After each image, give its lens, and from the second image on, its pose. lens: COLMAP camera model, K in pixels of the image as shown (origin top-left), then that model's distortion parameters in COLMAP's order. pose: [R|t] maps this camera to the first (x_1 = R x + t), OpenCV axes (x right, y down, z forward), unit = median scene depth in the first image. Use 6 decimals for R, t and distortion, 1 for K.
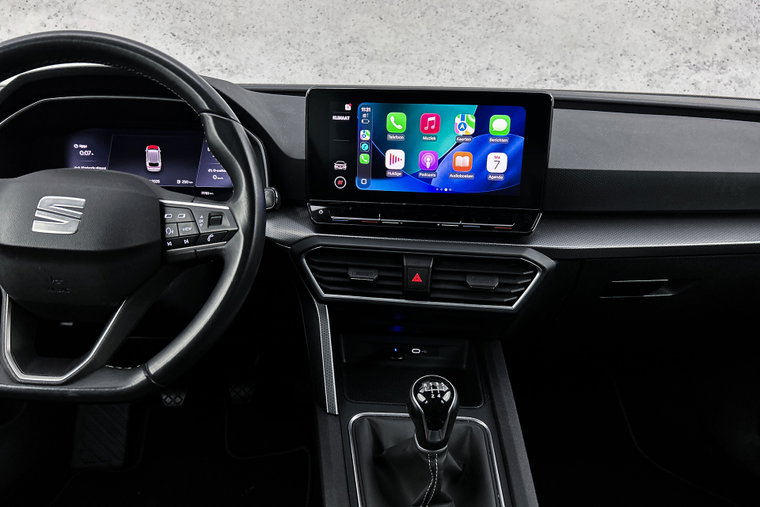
lens RADIAL K [[576.8, 0, 383.2], [0, 576.8, 253.1], [0, 0, 1]] dist [0.051824, -0.062429]
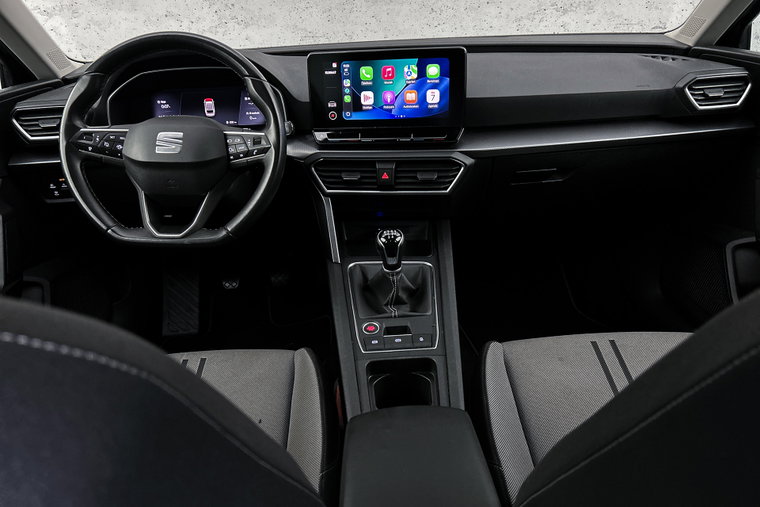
lens RADIAL K [[576.8, 0, 378.6], [0, 576.8, 255.9], [0, 0, 1]] dist [0.051824, -0.062429]
pose [[0.997405, -0.046834, -0.054687, 0.110510], [0.052311, 0.993260, 0.103435, 0.092582], [0.049474, -0.106027, 0.993132, -0.546575]]
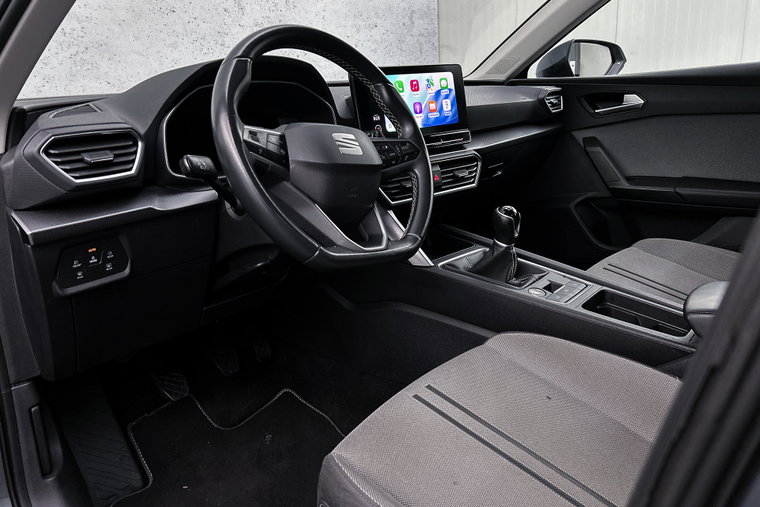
lens RADIAL K [[576.8, 0, 382.4], [0, 576.8, 252.2], [0, 0, 1]] dist [0.051824, -0.062429]
pose [[0.685450, -0.255178, 0.681941, -1.168780], [0.303332, 0.951511, 0.051156, 0.110118], [-0.661928, 0.171790, 0.729616, -0.061979]]
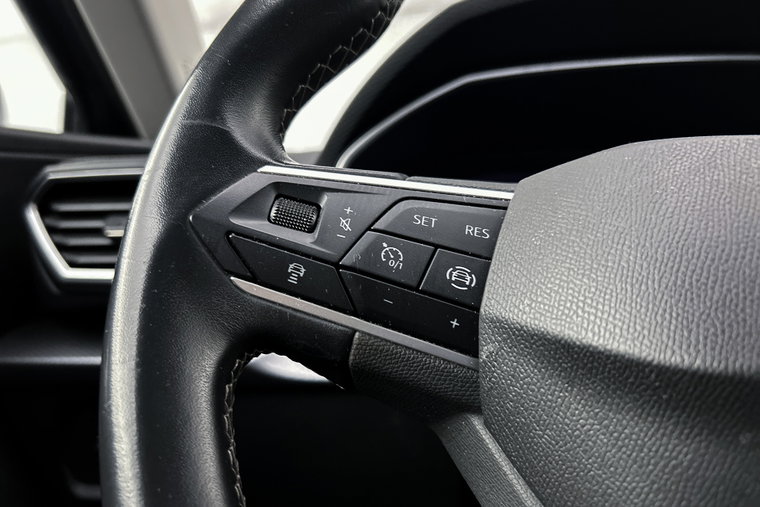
lens RADIAL K [[576.8, 0, 382.0], [0, 576.8, 254.1], [0, 0, 1]] dist [0.051824, -0.062429]
pose [[0.976817, -0.034769, -0.211236, -0.529616], [-0.030150, 0.954544, -0.296542, 0.007562], [0.211944, 0.296036, 0.931366, 0.570615]]
